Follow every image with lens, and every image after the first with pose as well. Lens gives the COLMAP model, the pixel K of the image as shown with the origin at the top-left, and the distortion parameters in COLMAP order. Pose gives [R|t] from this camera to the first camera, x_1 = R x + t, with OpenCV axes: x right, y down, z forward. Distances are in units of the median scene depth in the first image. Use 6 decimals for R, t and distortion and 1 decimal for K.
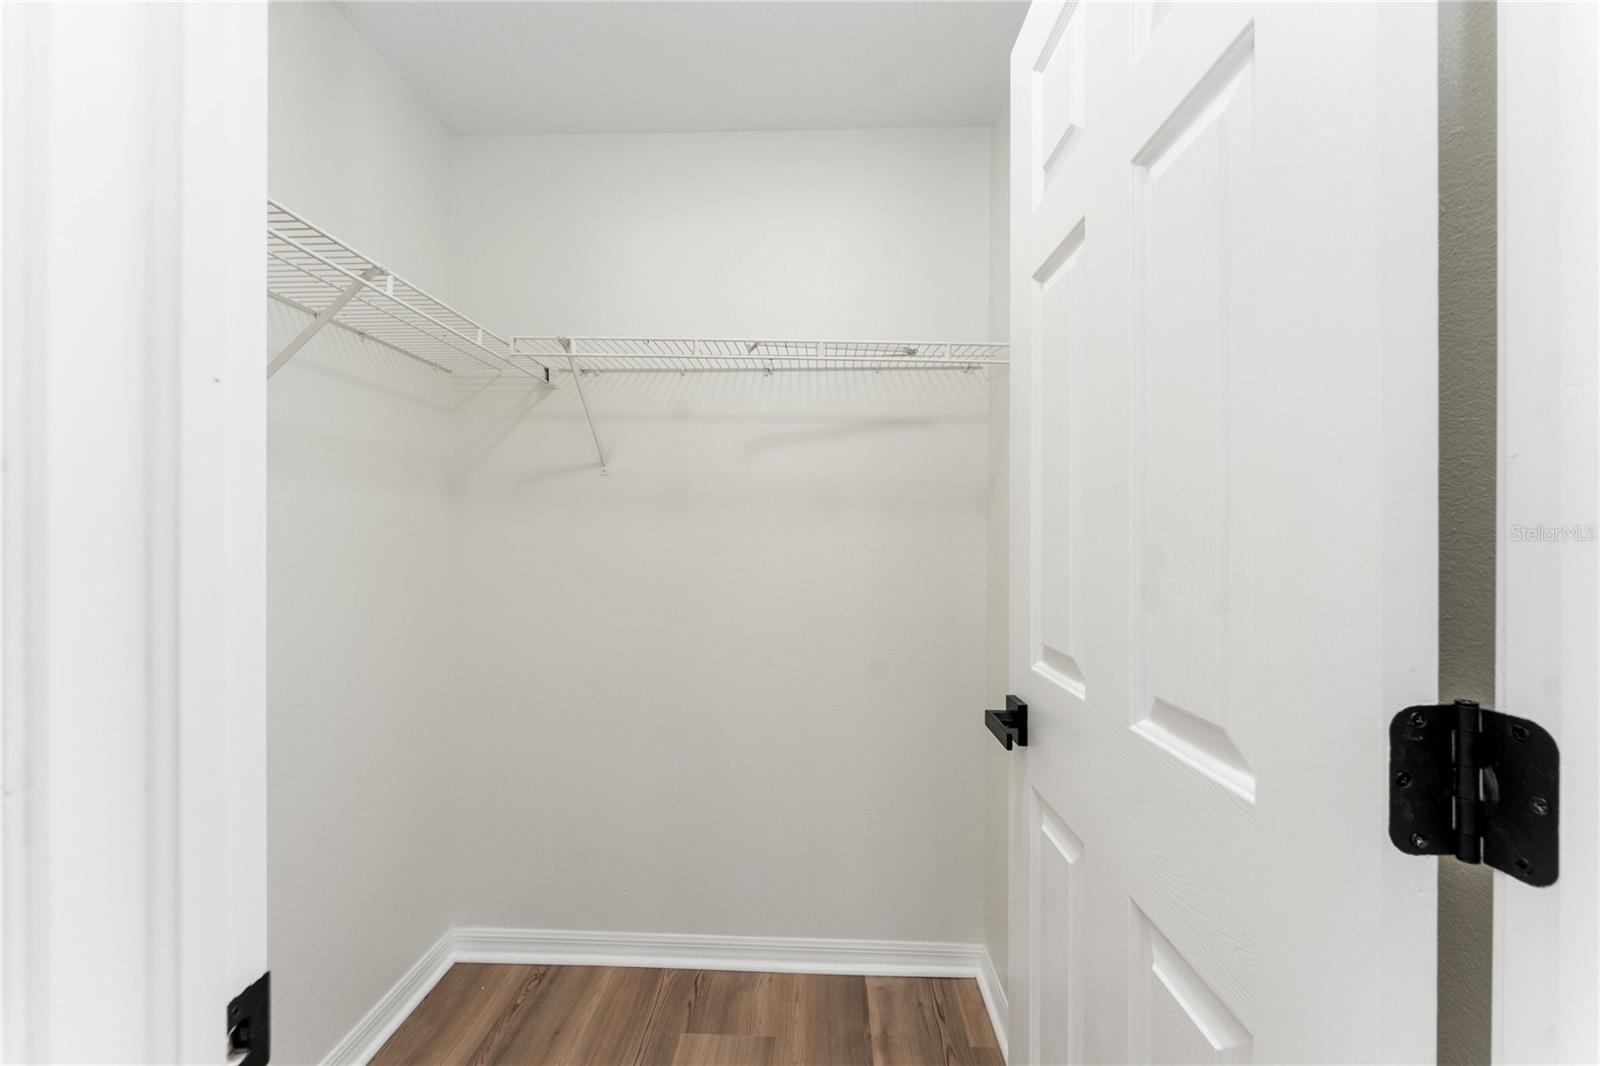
lens RADIAL K [[640.3, 0, 792.9], [0, 640.3, 534.5], [0, 0, 1]] dist [-0.002485, 0.000777]
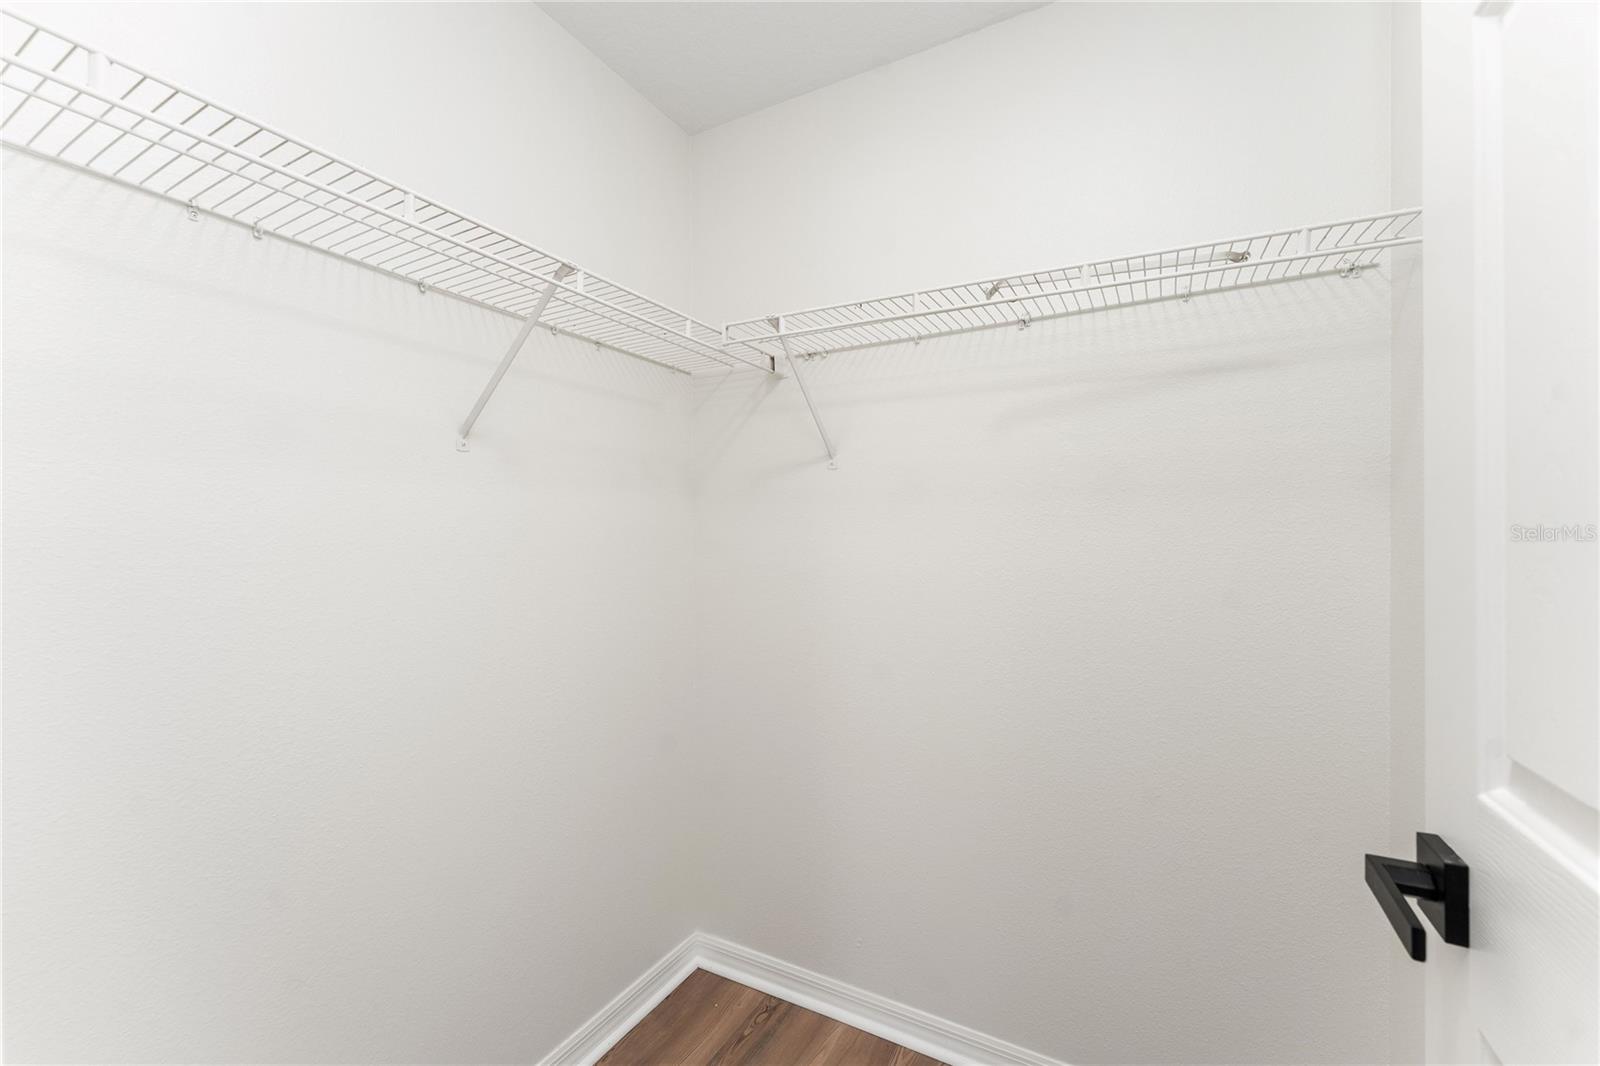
lens RADIAL K [[640.3, 0, 811.9], [0, 640.3, 538.7], [0, 0, 1]] dist [-0.002485, 0.000777]
pose [[0.895191, -0.007919, -0.445613, 0.081441], [0.011328, 0.999923, 0.004986, -0.000293], [0.445539, -0.009511, 0.895212, 0.202312]]
